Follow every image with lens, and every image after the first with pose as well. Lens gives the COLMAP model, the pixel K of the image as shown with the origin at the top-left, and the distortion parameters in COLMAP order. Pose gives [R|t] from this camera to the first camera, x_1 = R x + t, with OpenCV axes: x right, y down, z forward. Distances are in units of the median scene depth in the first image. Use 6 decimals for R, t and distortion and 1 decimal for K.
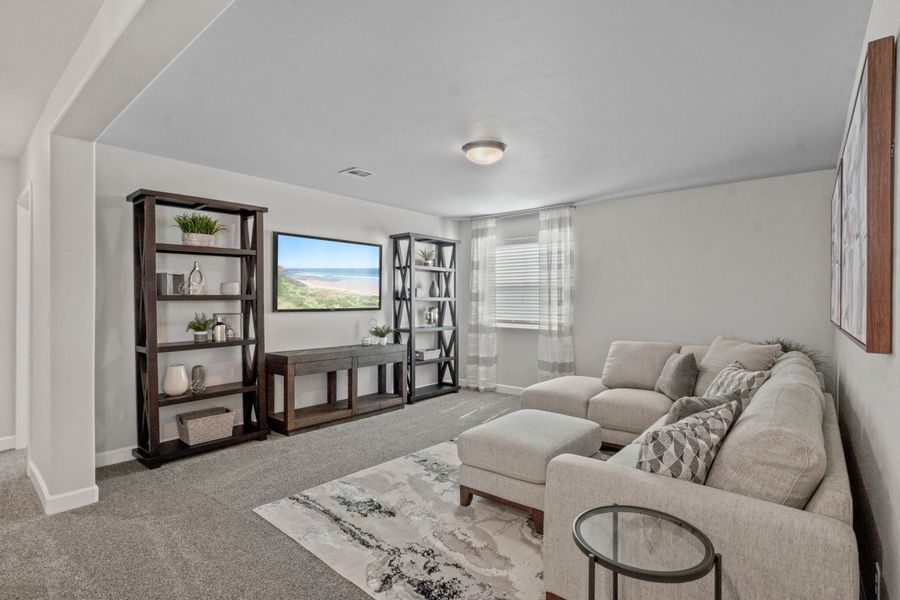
lens RADIAL K [[432.8, 0, 452.8], [0, 432.8, 315.6], [0, 0, 1]] dist [-0.033697, -0.000293]
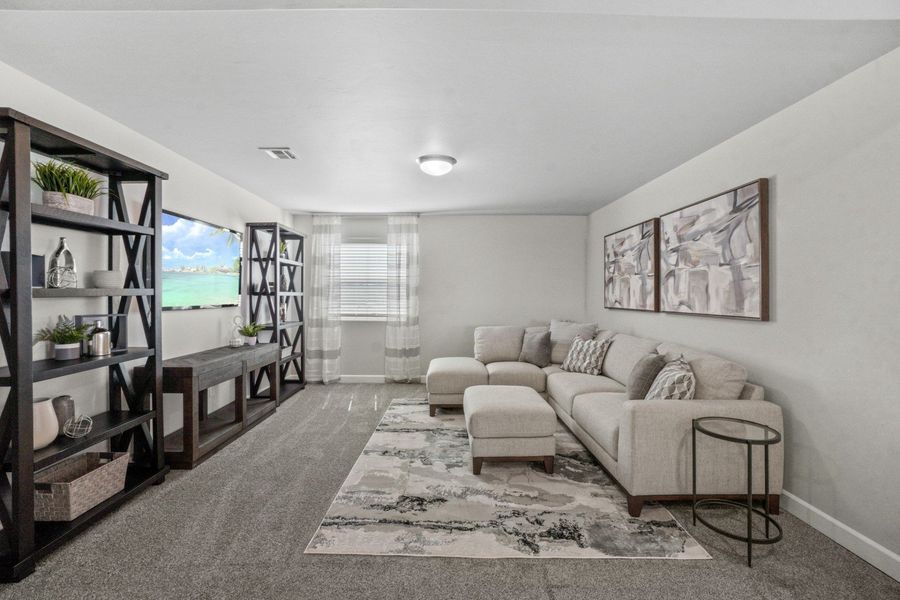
lens RADIAL K [[392.7, 0, 450.5], [0, 392.7, 301.2], [0, 0, 1]] dist [-0.029175, 0.002599]
pose [[0.767546, -0.009637, 0.640922, -0.348514], [0.019651, 0.999771, -0.008500, -0.007889], [-0.640693, 0.019119, 0.767559, 0.115861]]
